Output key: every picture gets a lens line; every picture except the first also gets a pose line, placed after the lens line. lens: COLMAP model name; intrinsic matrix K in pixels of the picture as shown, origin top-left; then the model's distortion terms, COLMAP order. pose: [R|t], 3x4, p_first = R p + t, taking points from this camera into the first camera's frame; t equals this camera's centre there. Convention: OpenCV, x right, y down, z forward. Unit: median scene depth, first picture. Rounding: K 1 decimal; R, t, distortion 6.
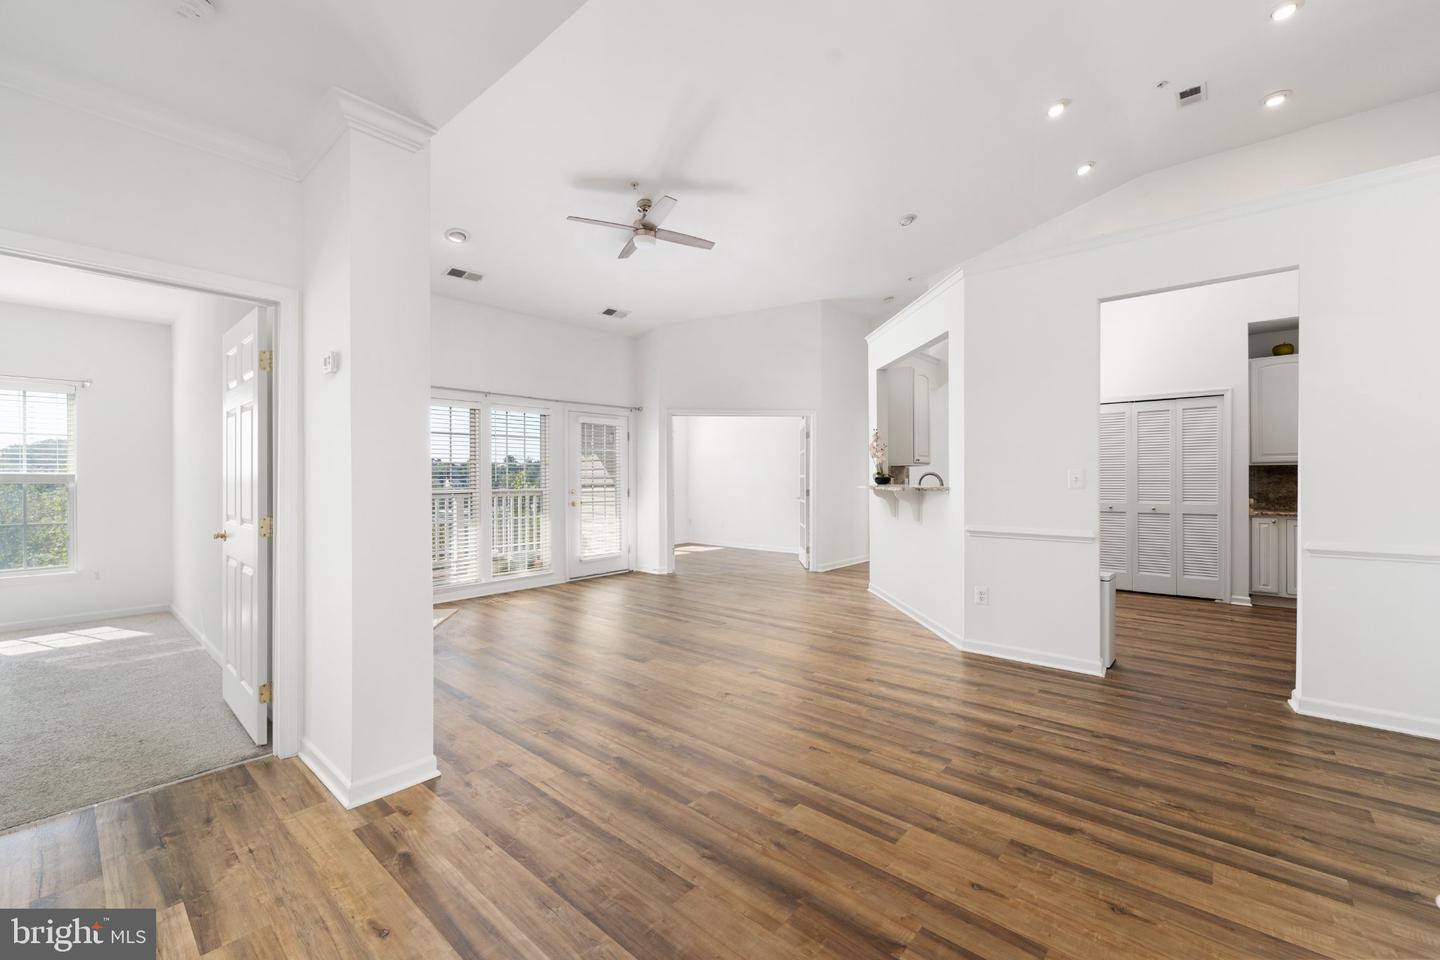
lens RADIAL K [[587.0, 0, 723.6], [0, 587.0, 478.2], [0, 0, 1]] dist [0.000134, -0.000306]
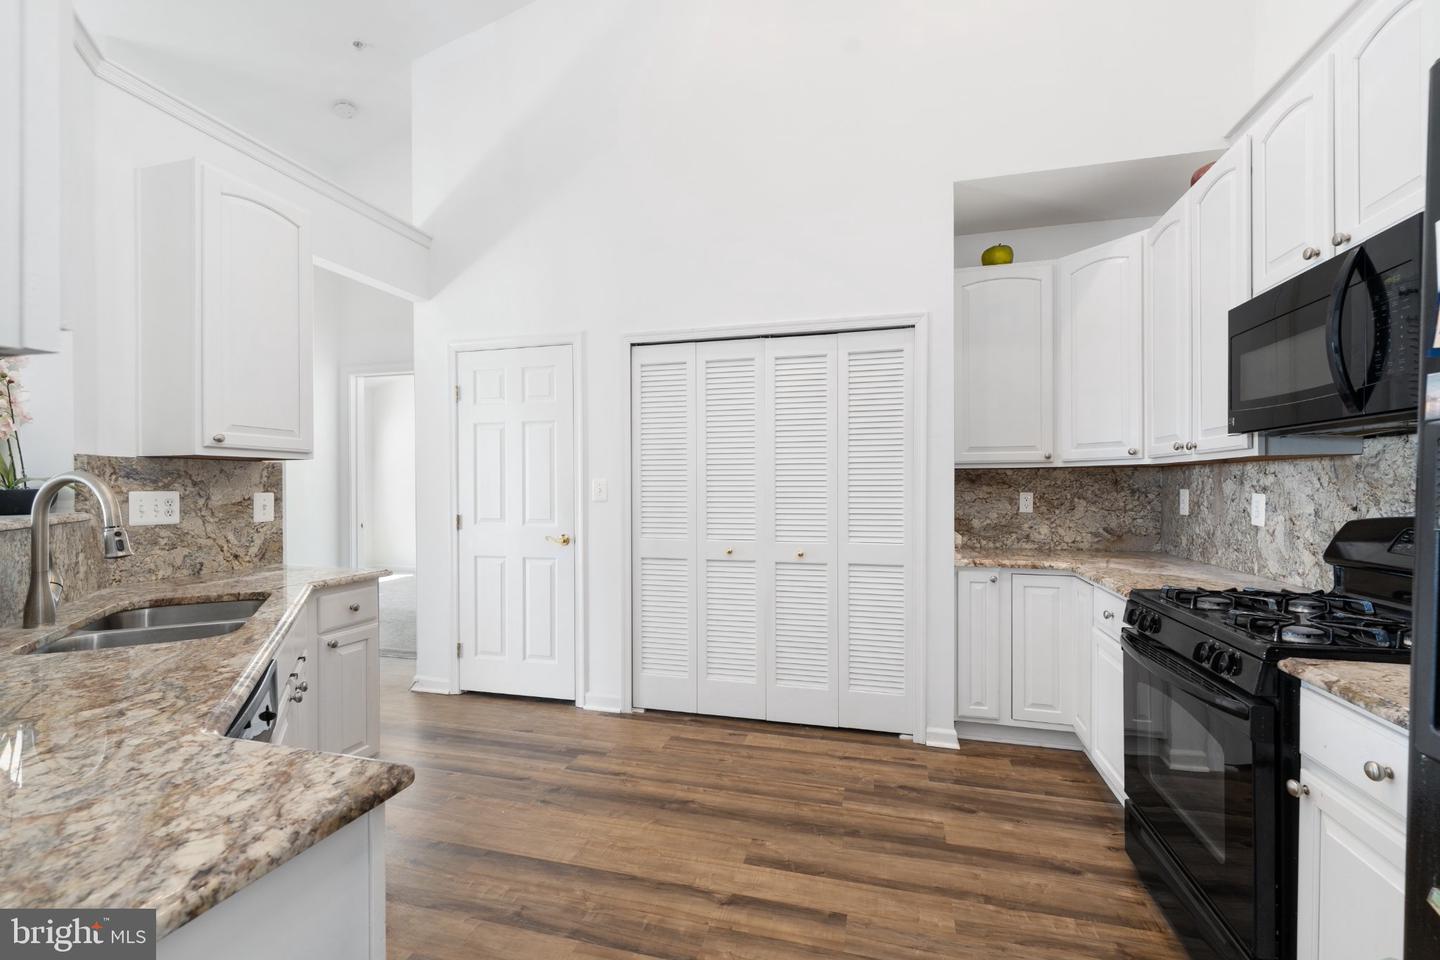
lens RADIAL K [[606.4, 0, 725.8], [0, 606.4, 485.4], [0, 0, 1]] dist [-0.000209, -0.000191]
pose [[0.897376, 0.003383, 0.441255, 0.820864], [-0.002970, 0.999994, -0.001626, -0.008085], [-0.441258, 0.000149, 0.897380, 1.037887]]
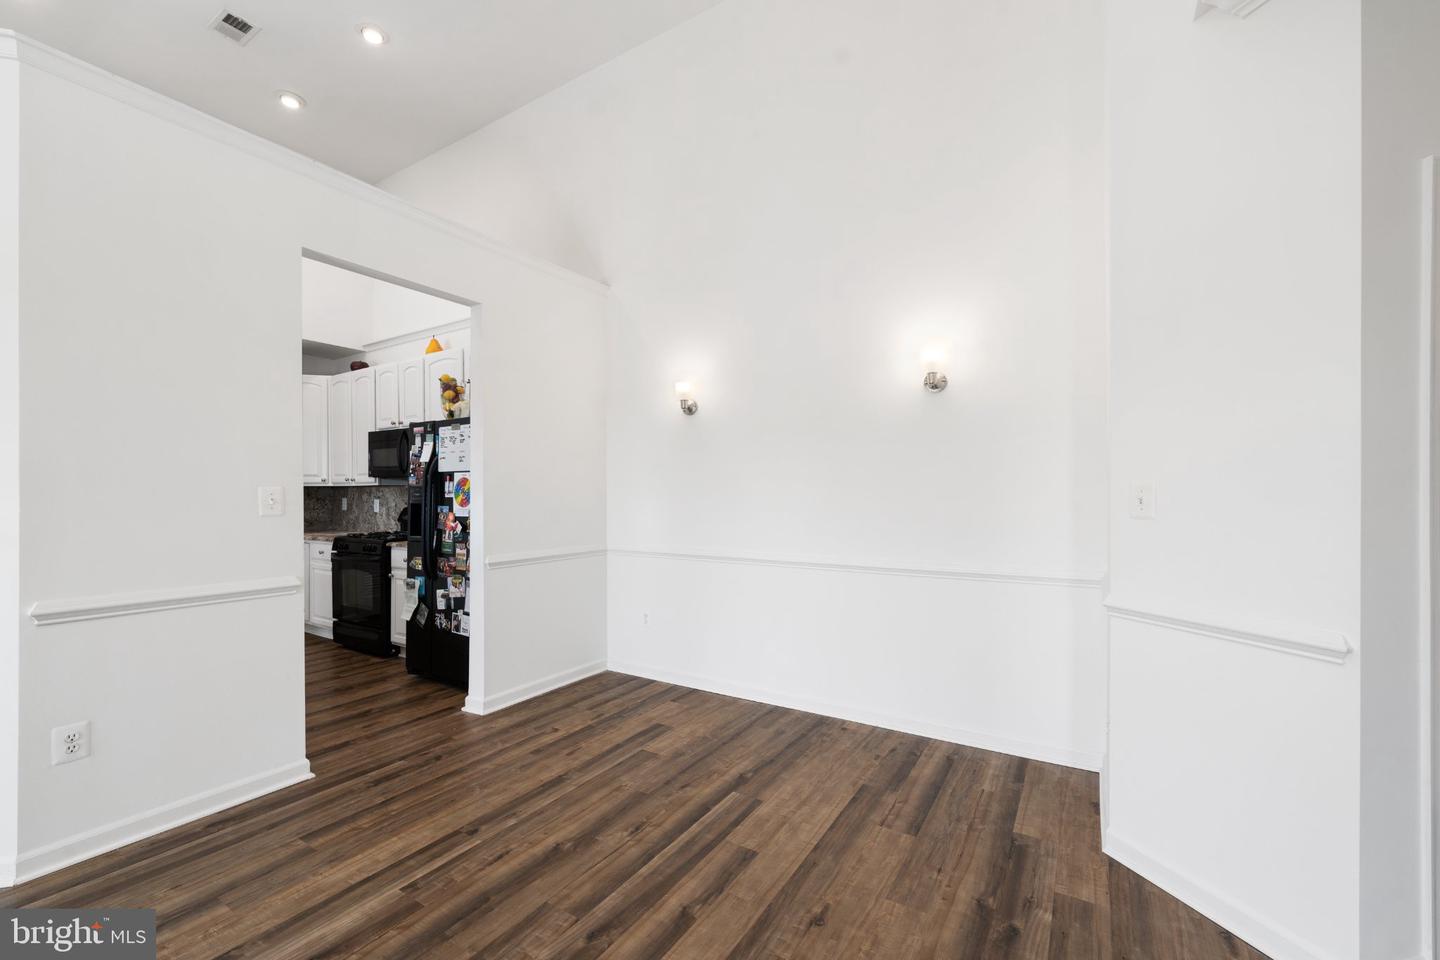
lens RADIAL K [[590.8, 0, 723.8], [0, 590.8, 498.7], [0, 0, 1]] dist [-0.000356, -0.000312]
pose [[-0.158449, -0.000943, 0.987367, -0.159939], [0.005801, 0.999981, 0.001886, -0.000396], [-0.987350, 0.006026, -0.158440, 0.675706]]
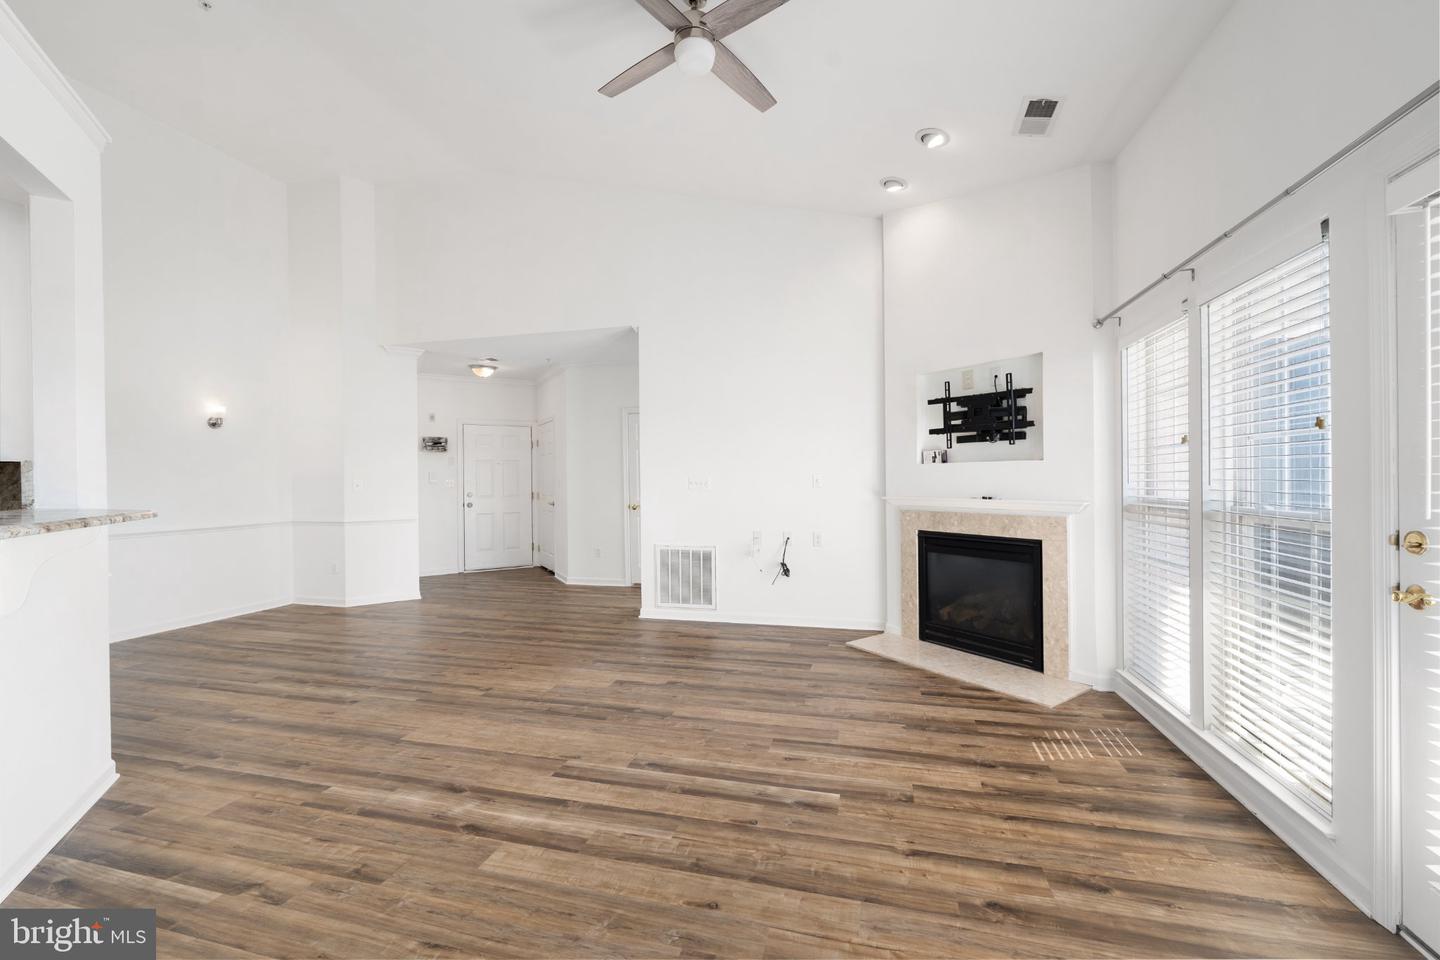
lens RADIAL K [[587.0, 0, 723.6], [0, 587.0, 478.2], [0, 0, 1]] dist [0.000134, -0.000306]
pose [[-0.898151, 0.011873, -0.439528, 0.138565], [0.012211, 0.999923, 0.002058, -0.007354], [0.439518, -0.003518, -0.898227, 2.293156]]
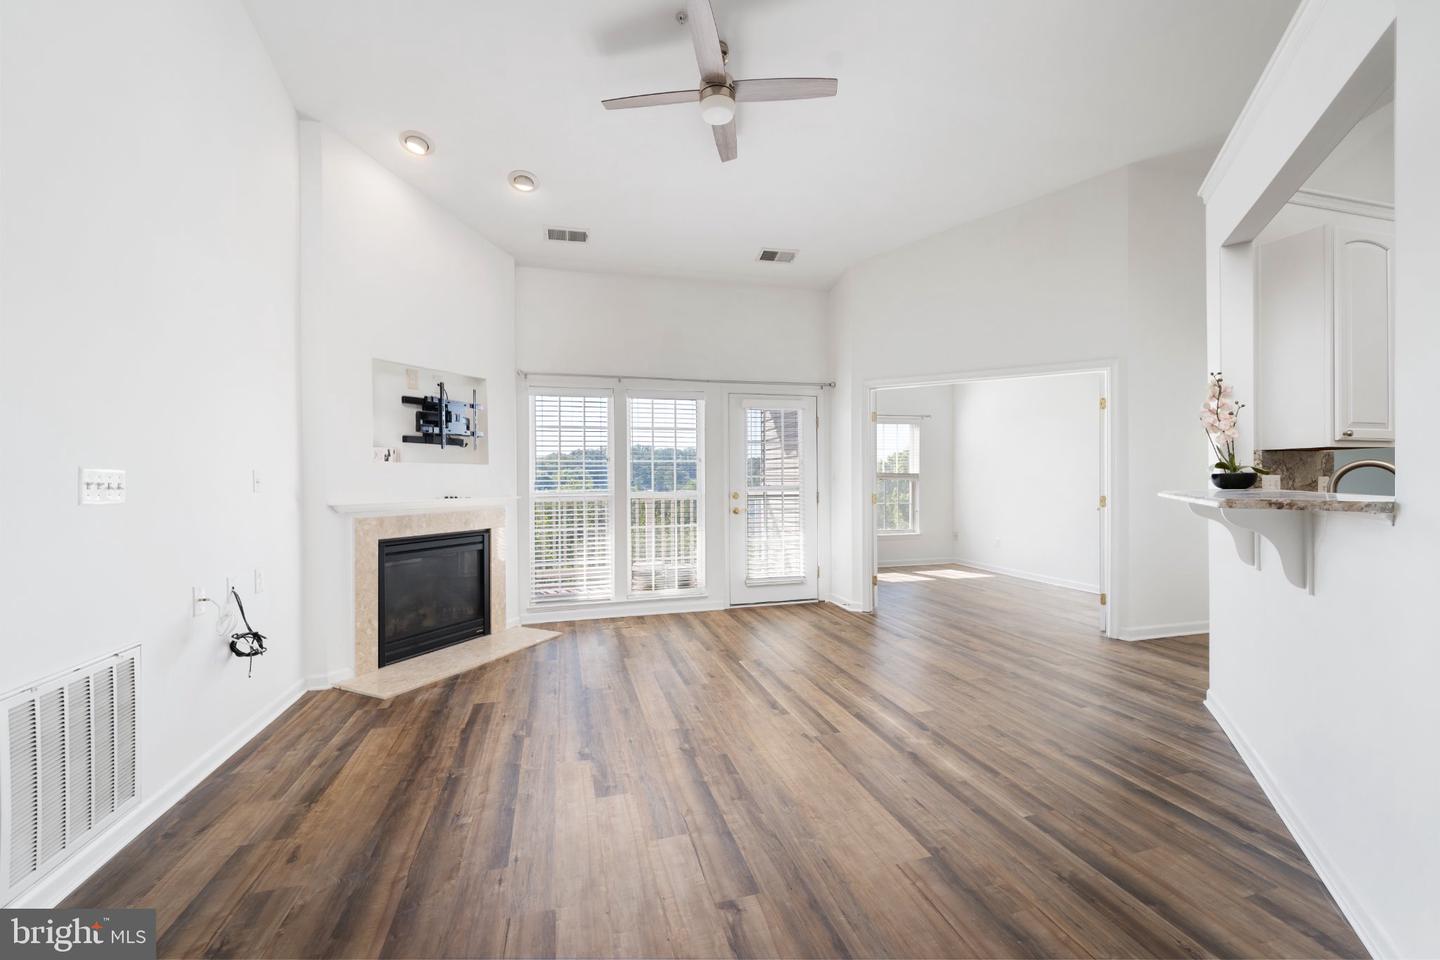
lens RADIAL K [[587.0, 0, 723.6], [0, 587.0, 478.2], [0, 0, 1]] dist [0.000134, -0.000306]
pose [[0.838544, -0.003369, -0.544824, 0.336226], [0.002941, 0.999994, -0.001658, 0.003300], [0.544826, -0.000212, 0.838549, 0.701428]]
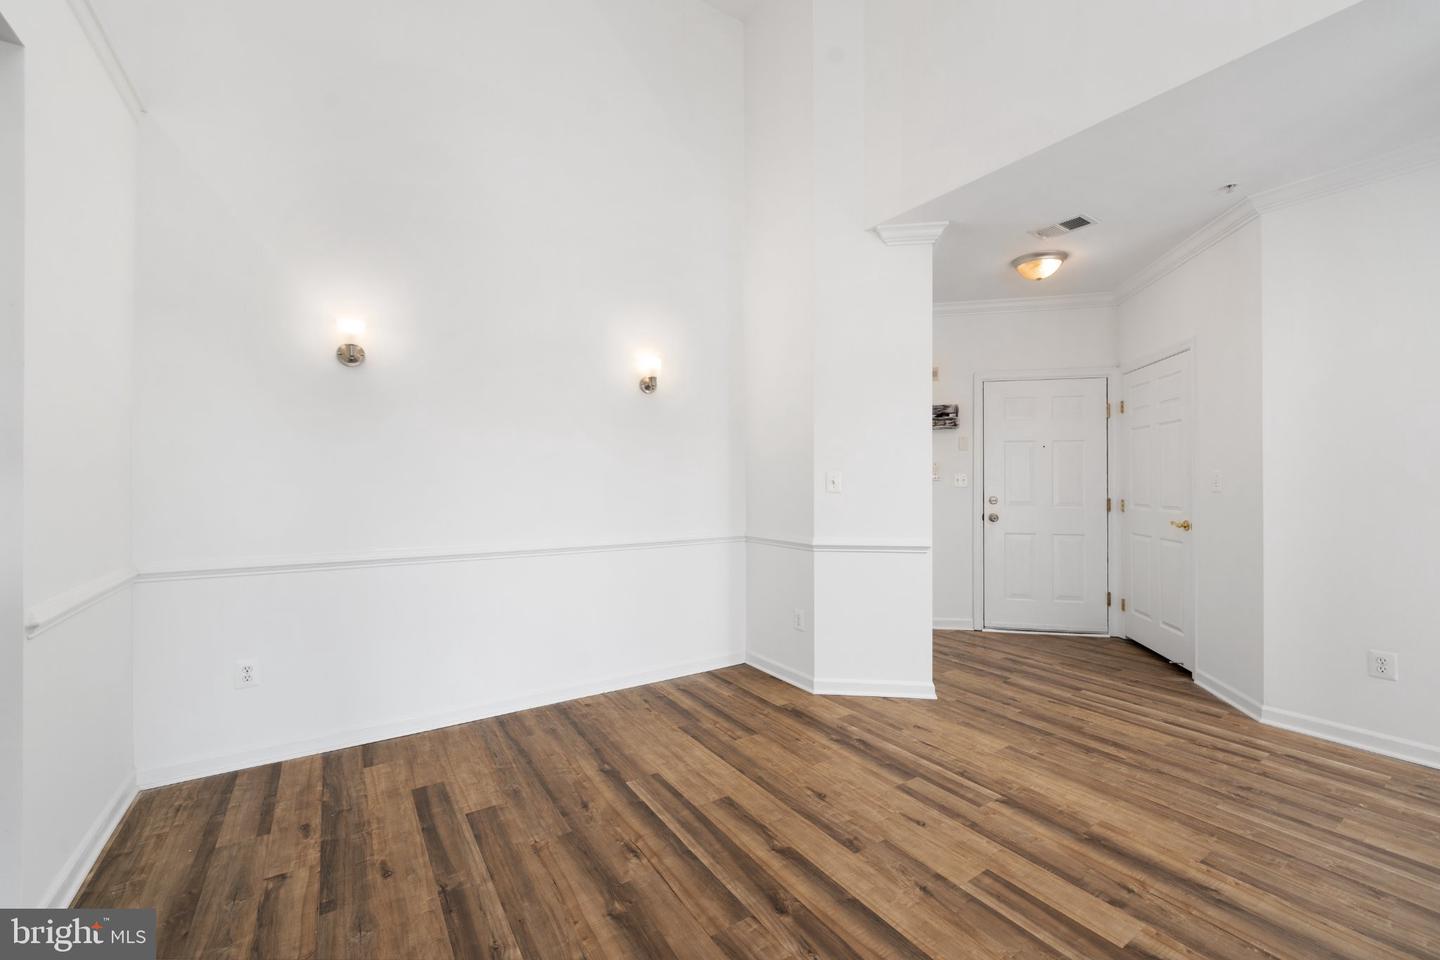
lens RADIAL K [[587.0, 0, 723.6], [0, 587.0, 478.2], [0, 0, 1]] dist [0.000134, -0.000306]
pose [[-0.964582, 0.005234, 0.263730, 0.270167], [0.004843, 0.999986, -0.002134, -0.001016], [-0.263738, -0.000781, -0.964594, 1.218293]]
